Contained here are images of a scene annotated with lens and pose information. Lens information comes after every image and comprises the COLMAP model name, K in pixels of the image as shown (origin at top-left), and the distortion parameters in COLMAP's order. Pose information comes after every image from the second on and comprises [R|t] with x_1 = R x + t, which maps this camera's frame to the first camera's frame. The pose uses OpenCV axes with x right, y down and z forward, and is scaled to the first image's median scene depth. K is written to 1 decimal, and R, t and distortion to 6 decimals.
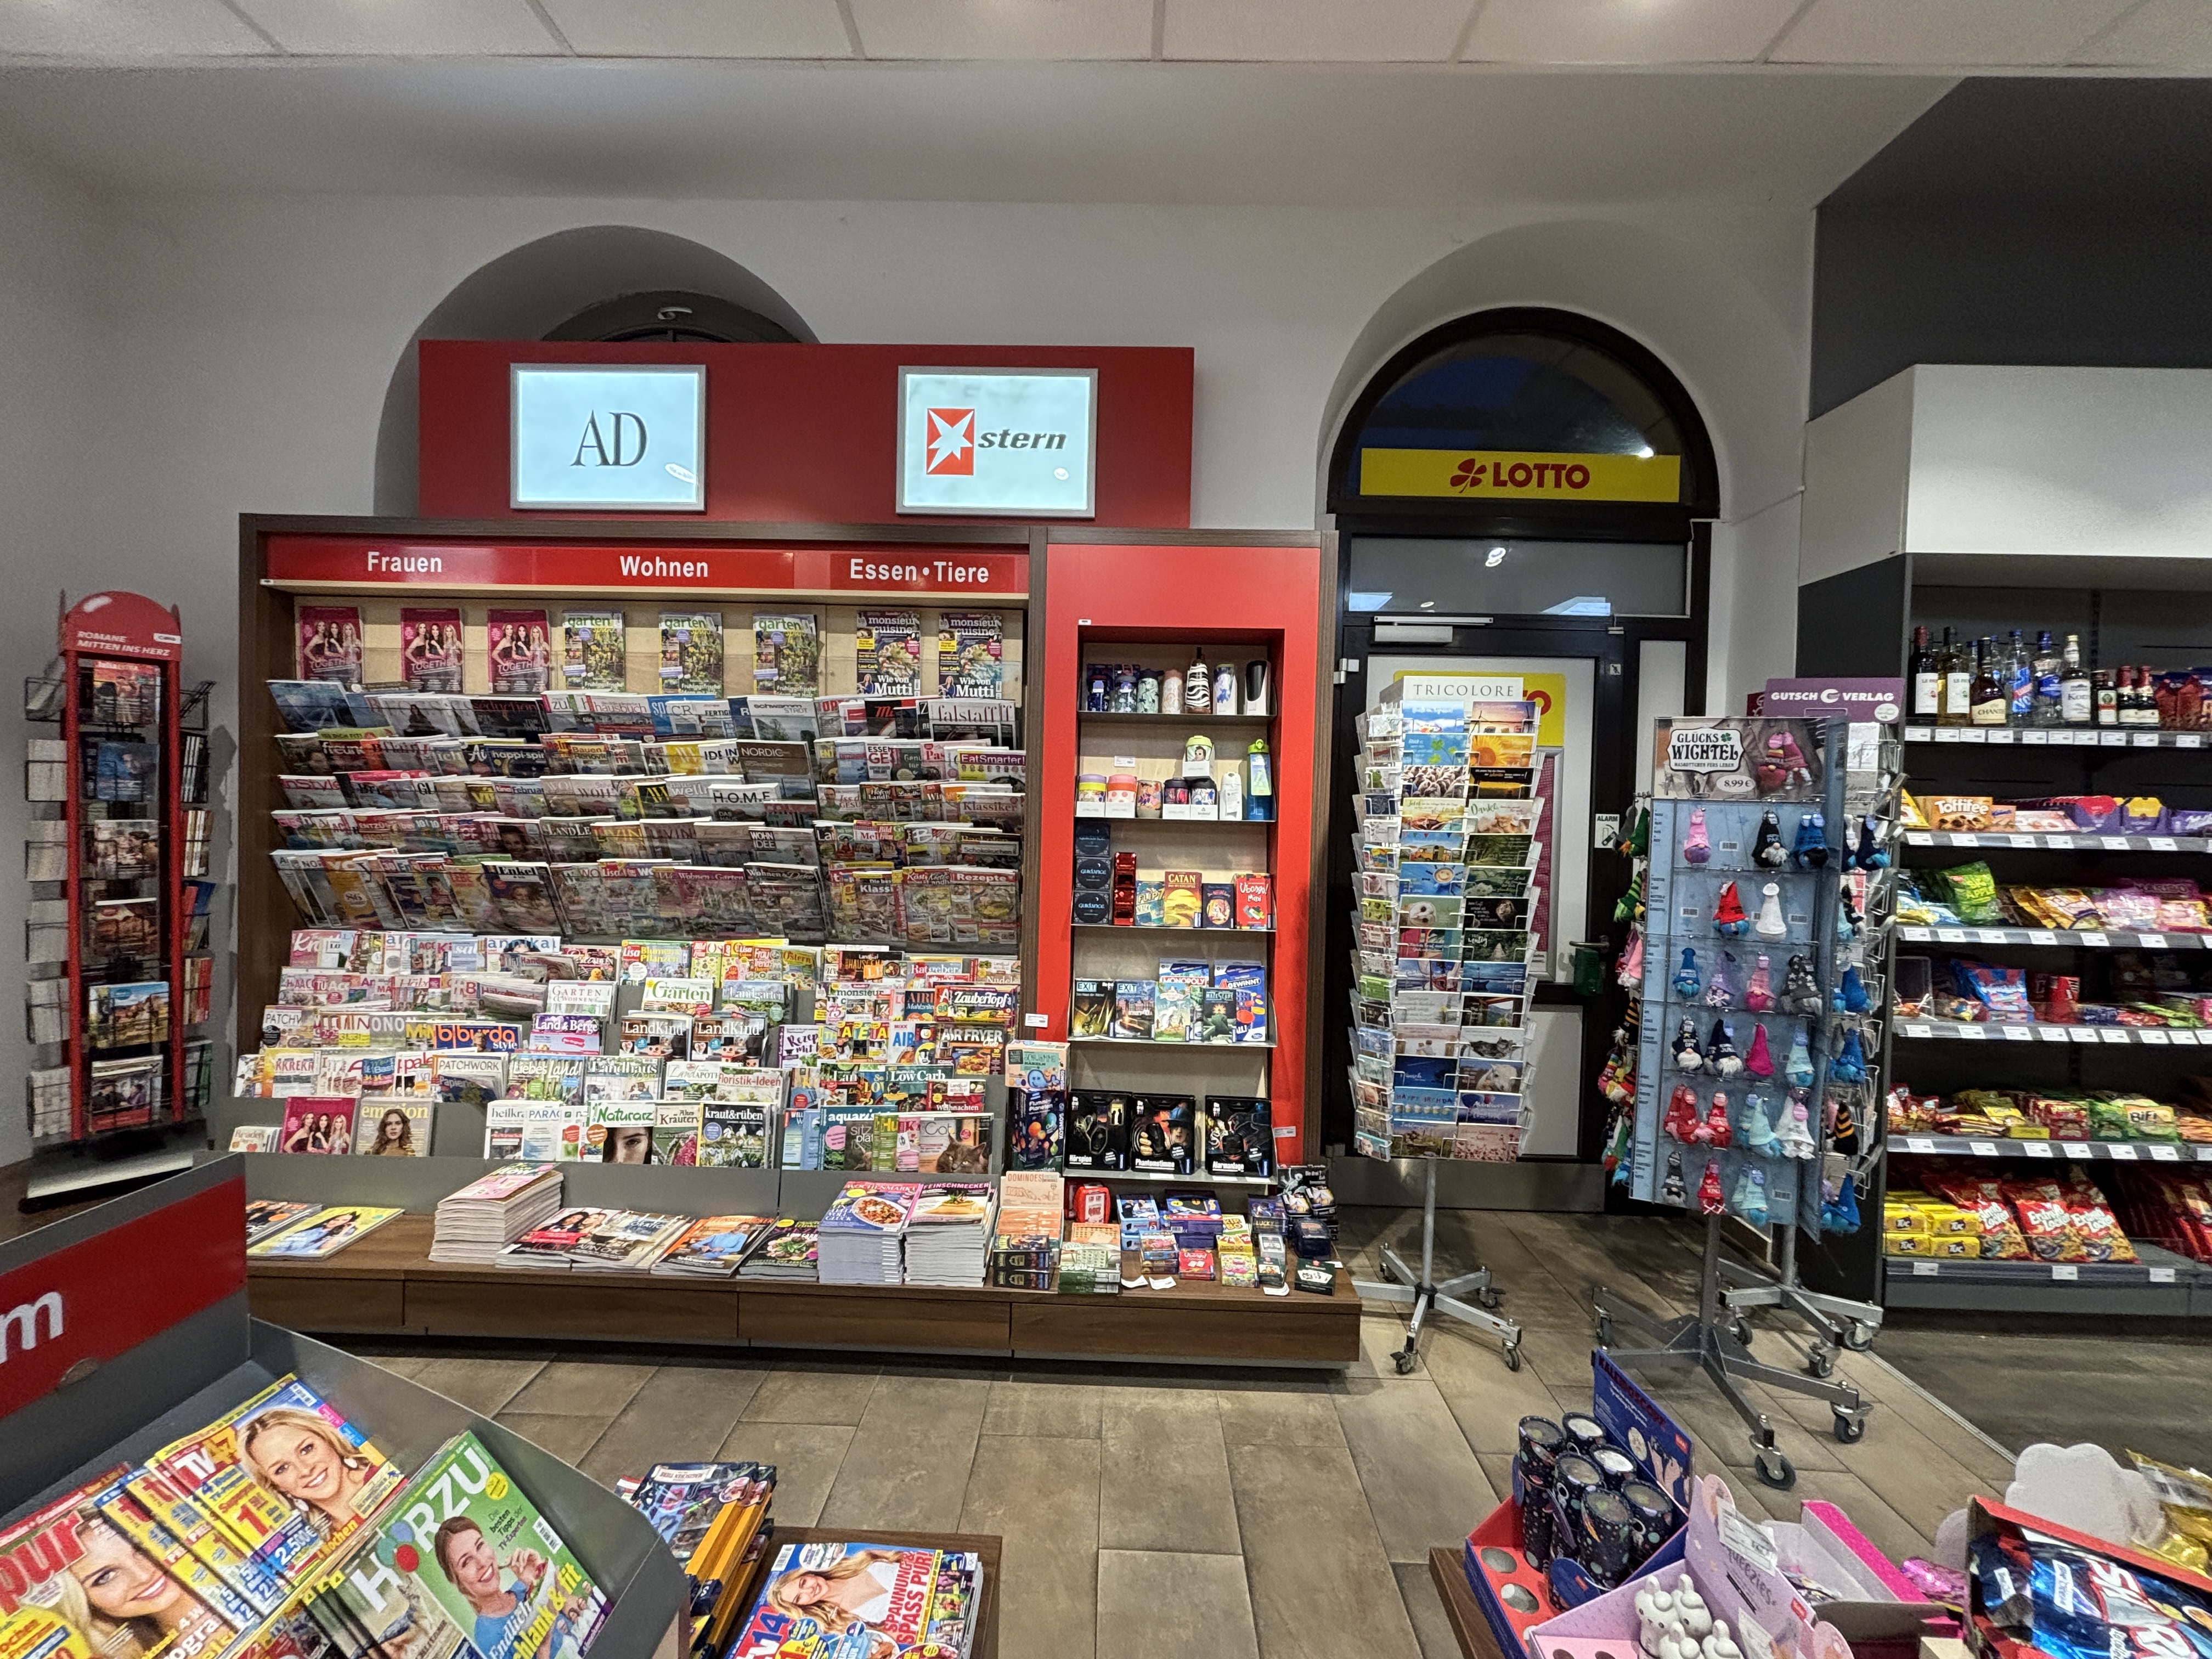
lens RADIAL K [[888.8, 0, 1092.4], [0, 888.8, 827.7], [0, 0, 1]] dist [-0.003943, 0.000891]
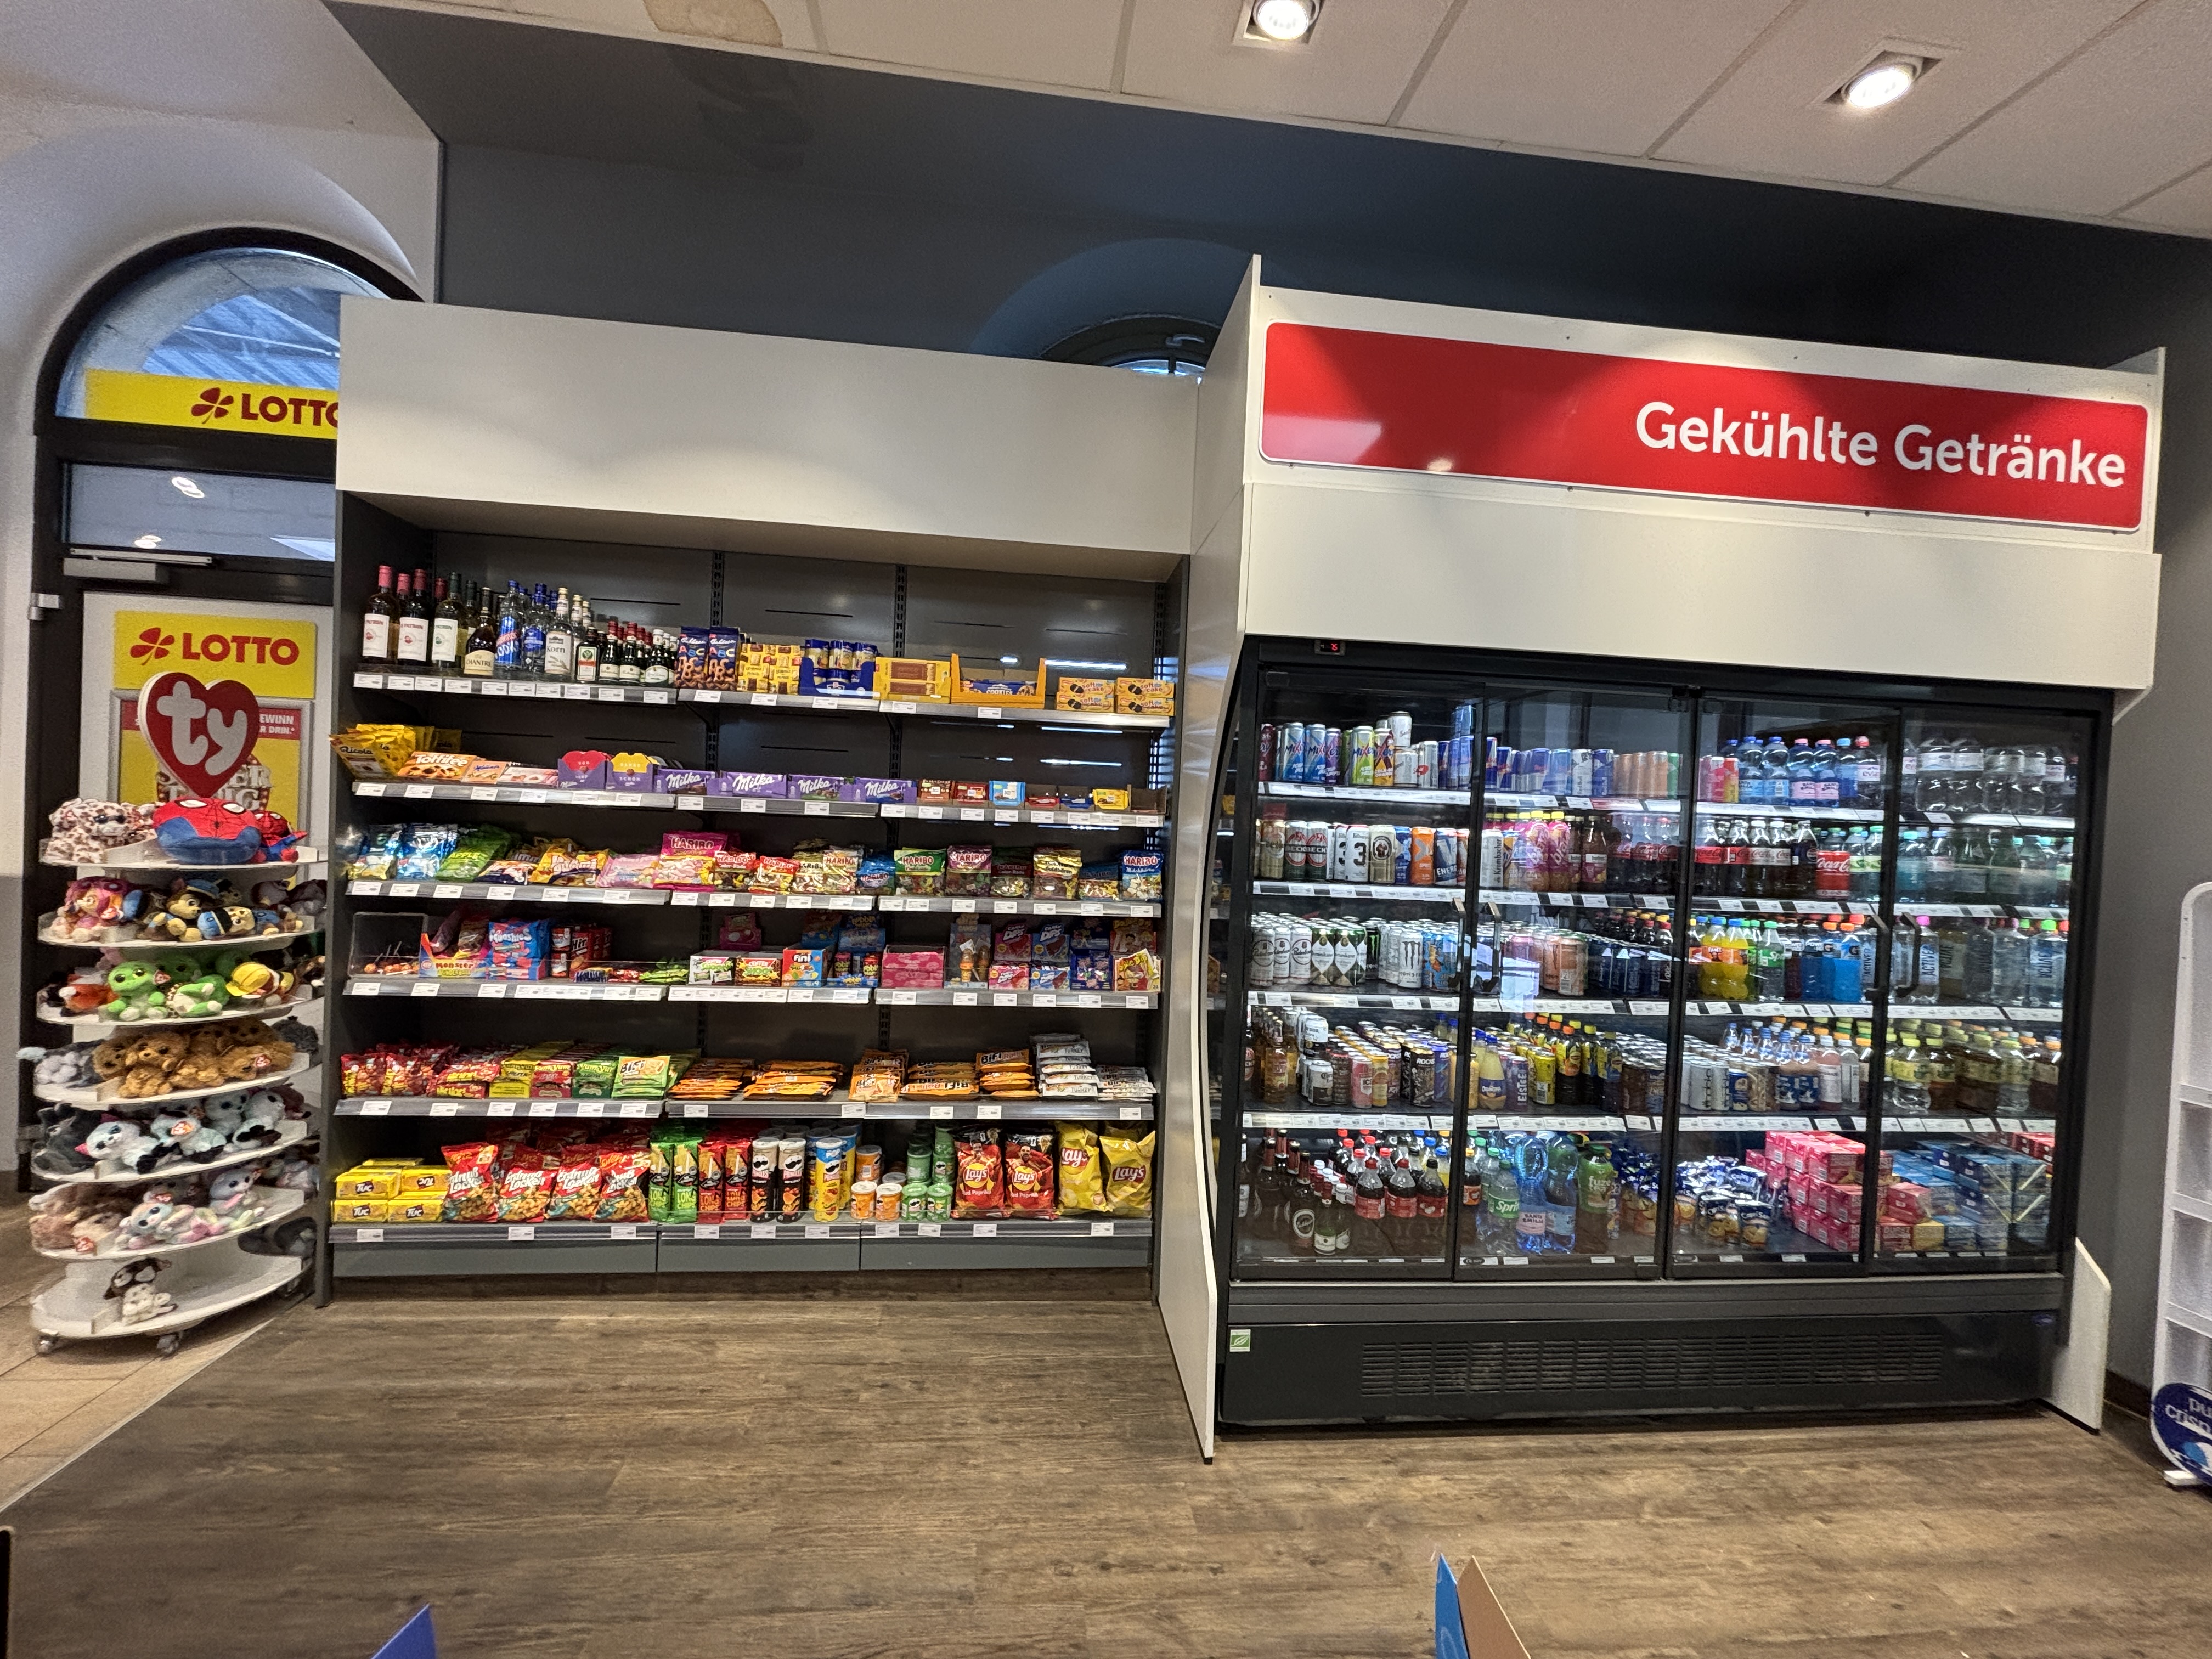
lens RADIAL K [[888.8, 0, 1102.8], [0, 888.8, 832.2], [0, 0, 1]] dist [-0.003943, 0.000891]
pose [[0.991089, 0.017981, 0.131982, 1.569725], [-0.018149, 0.999835, 0.000068, 0.044371], [-0.131959, -0.002463, 0.991252, -0.060351]]
